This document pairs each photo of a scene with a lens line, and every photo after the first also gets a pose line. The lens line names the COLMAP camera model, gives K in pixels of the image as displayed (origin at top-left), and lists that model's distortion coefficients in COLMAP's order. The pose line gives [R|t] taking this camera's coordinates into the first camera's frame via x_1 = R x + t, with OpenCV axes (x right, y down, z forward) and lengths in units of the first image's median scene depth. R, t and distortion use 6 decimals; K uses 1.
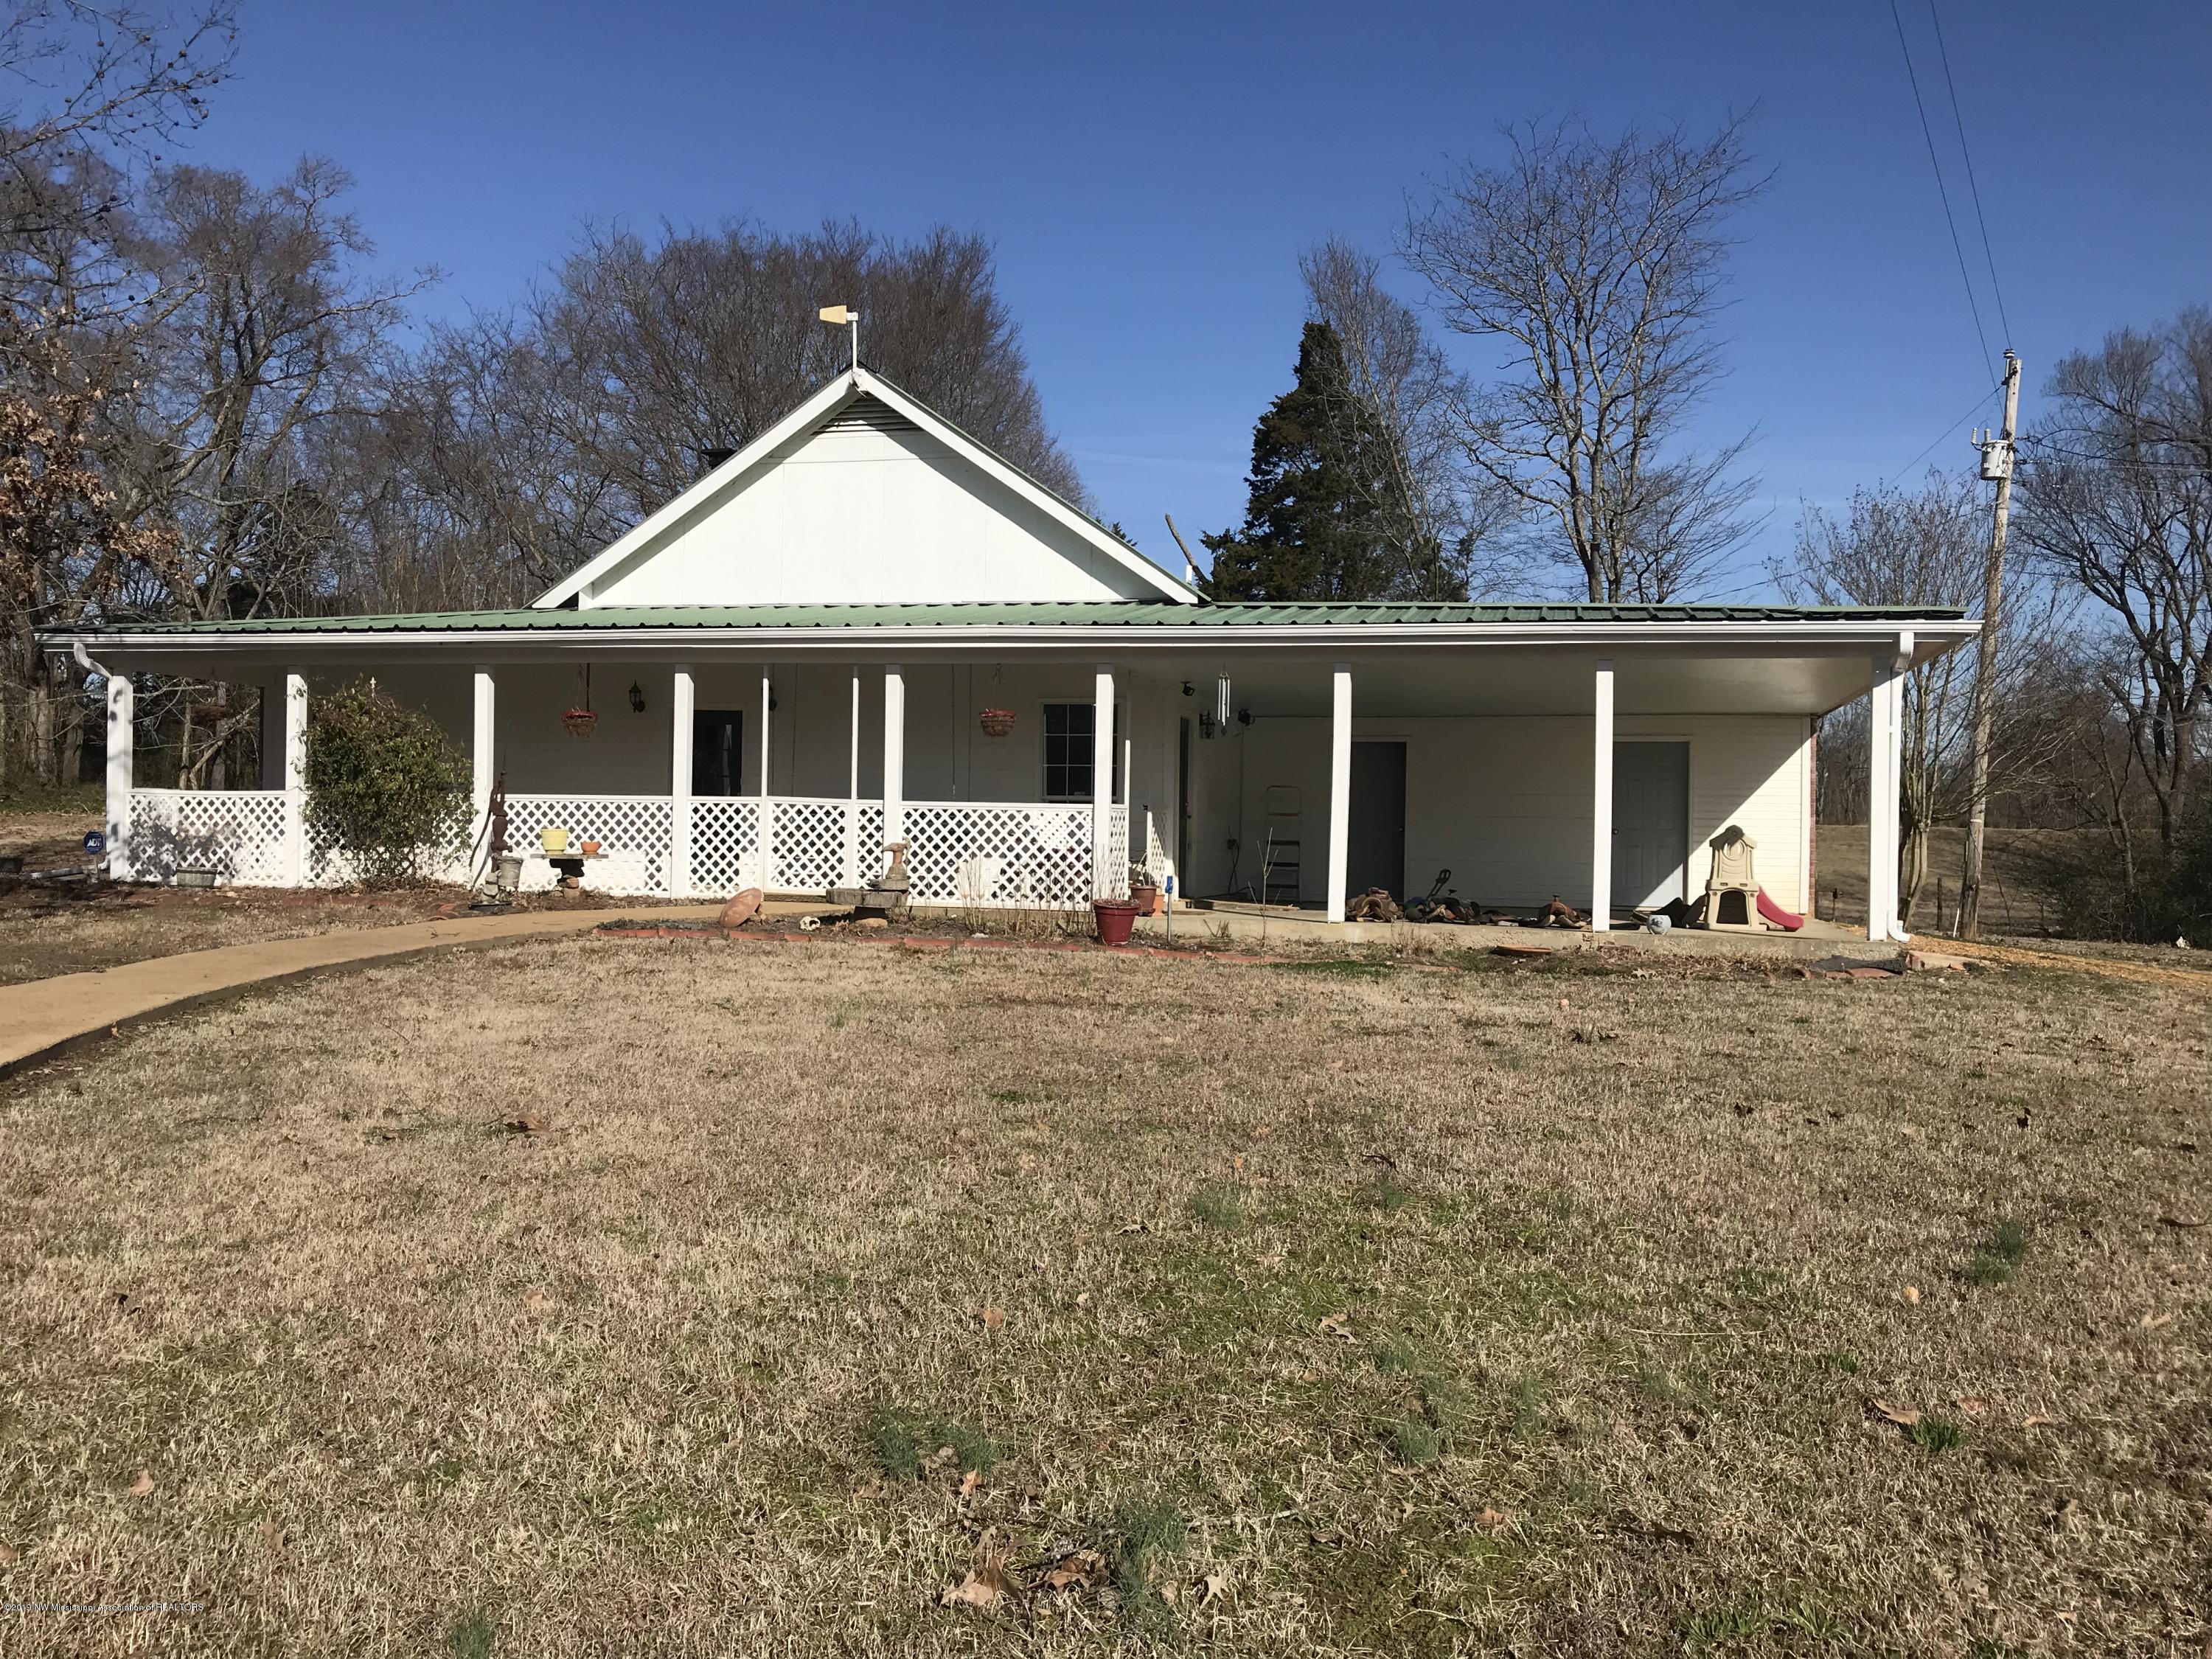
lens RADIAL K [[1858.3, 0, 1068.4], [0, 1858.3, 826.9], [0, 0, 1]] dist [0.137749, -0.236849]
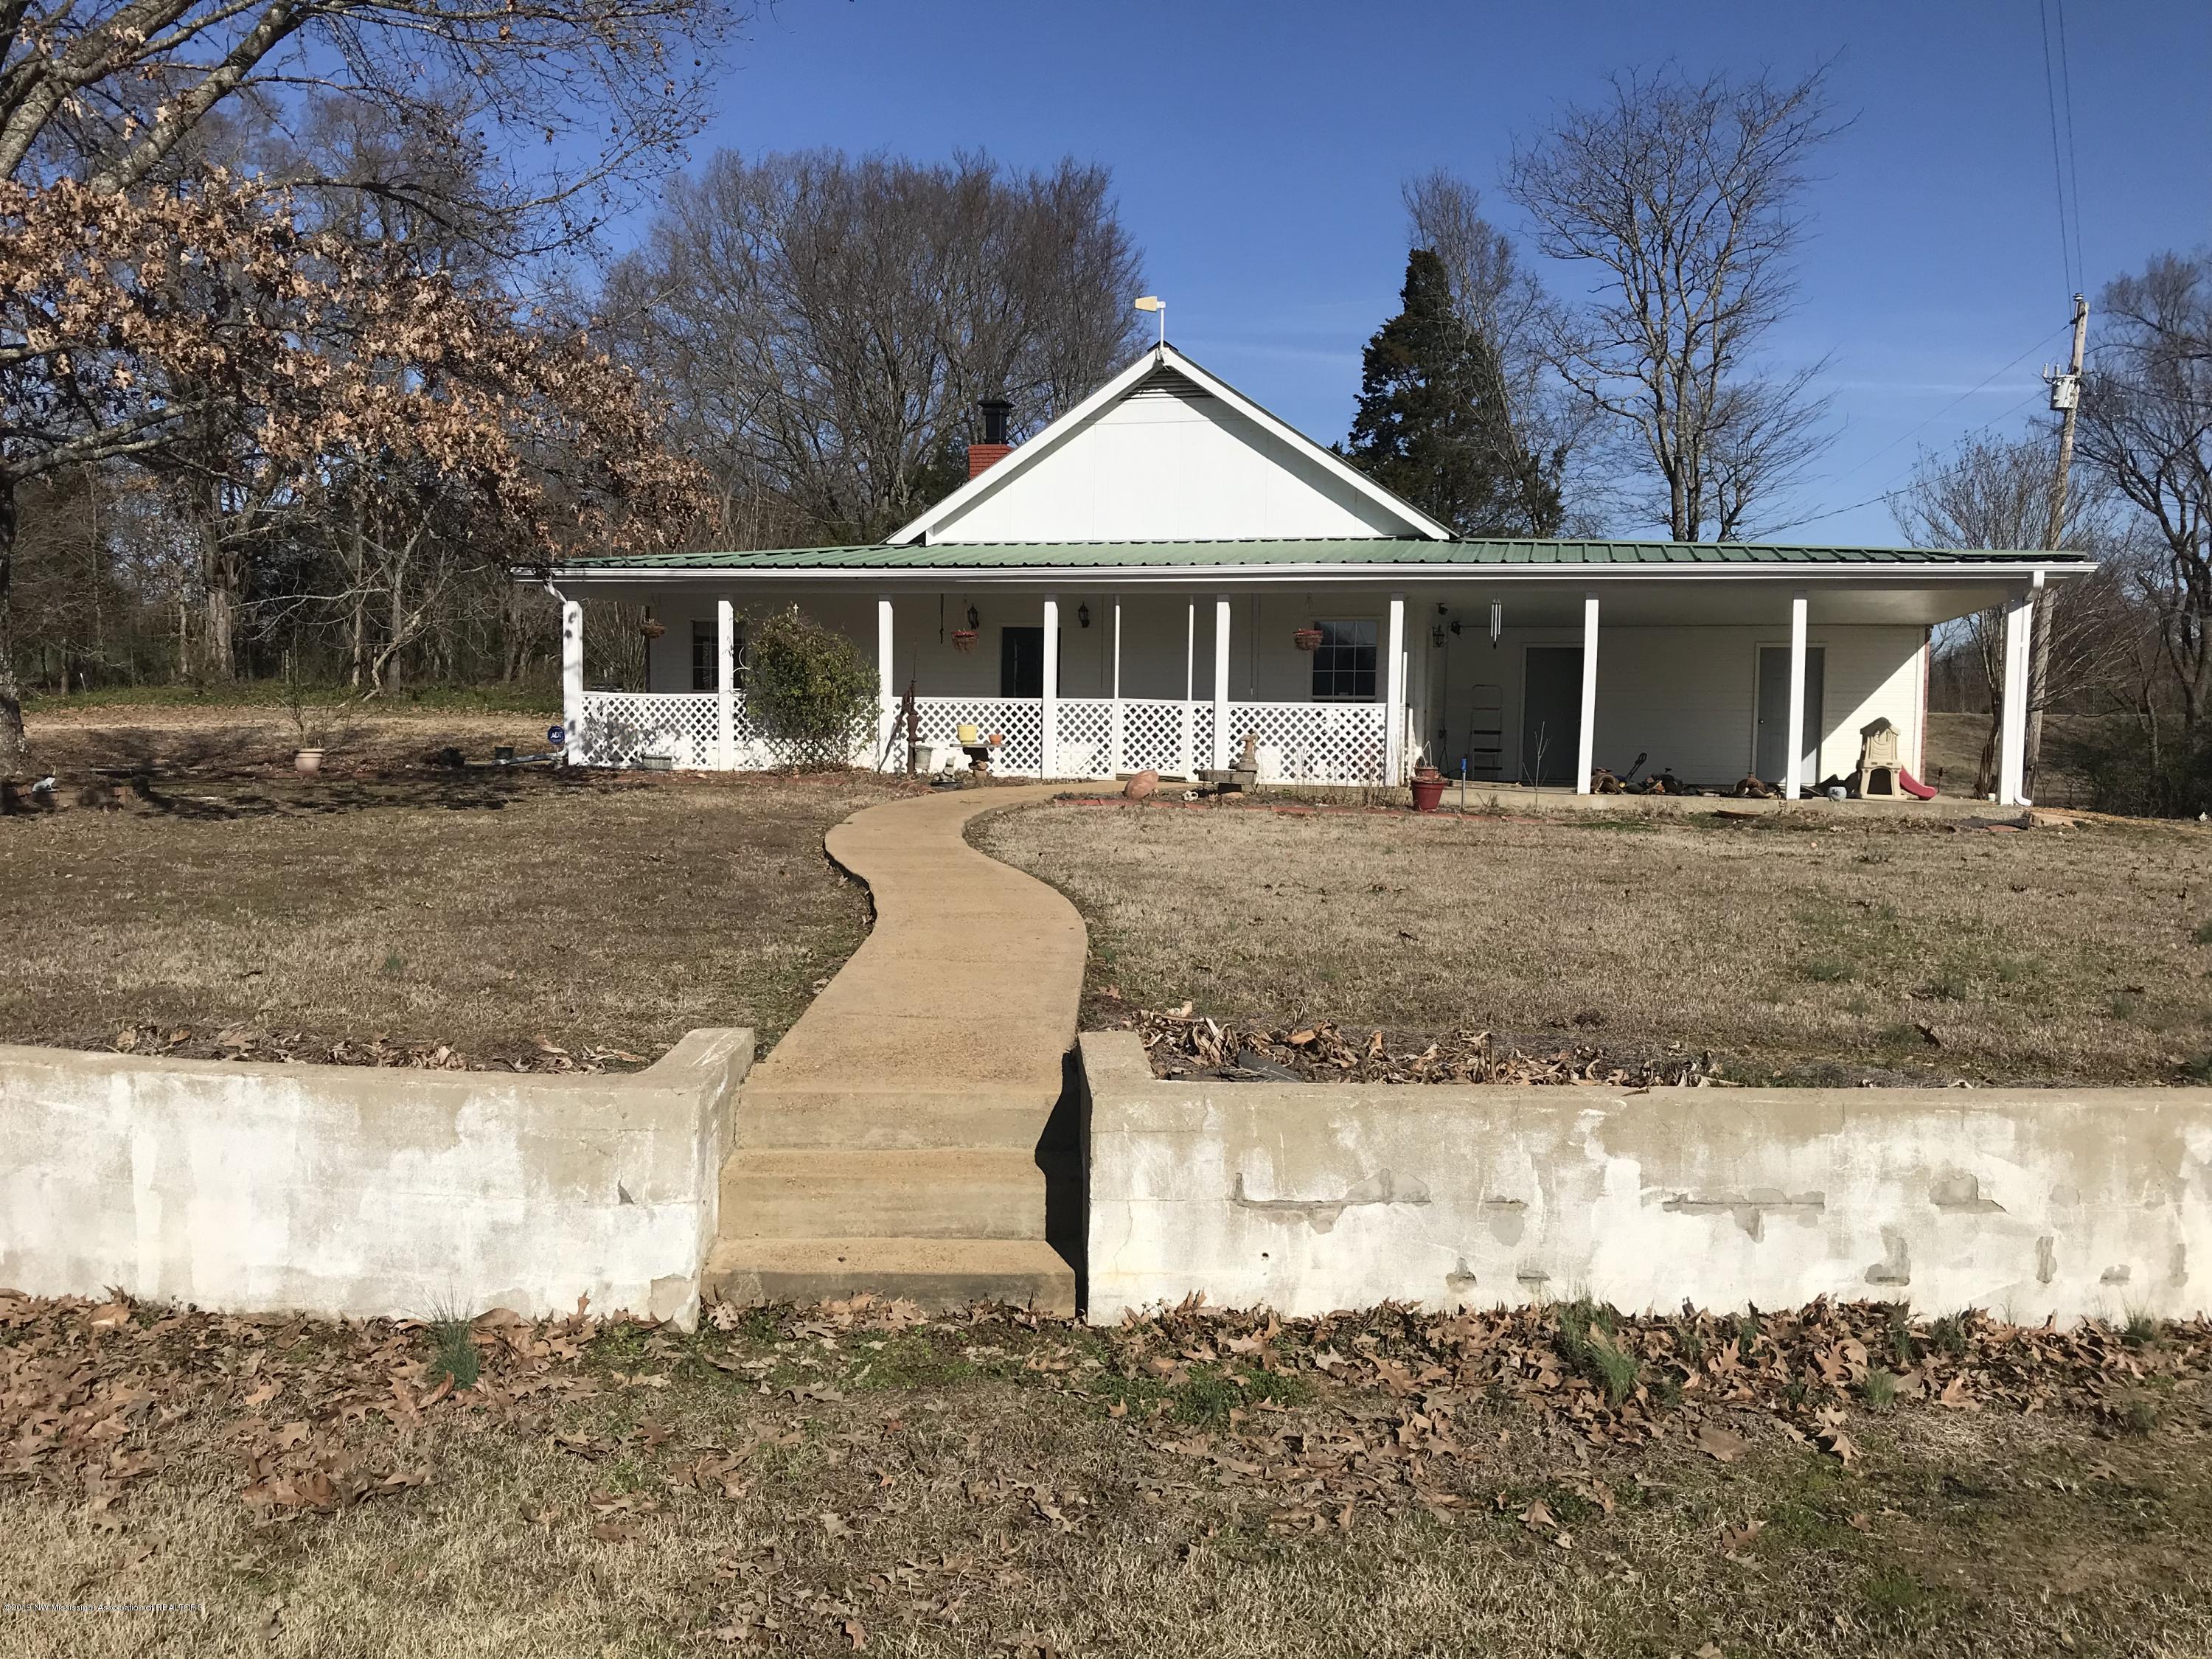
lens RADIAL K [[1816.7, 0, 1106.0], [0, 1816.7, 829.5], [0, 0, 1]] dist [0.079255, -0.086716]
pose [[0.999992, -0.003512, 0.002009, -0.159147], [0.003380, 0.998057, 0.062214, -0.003852], [-0.002223, -0.062207, 0.998061, -0.222270]]
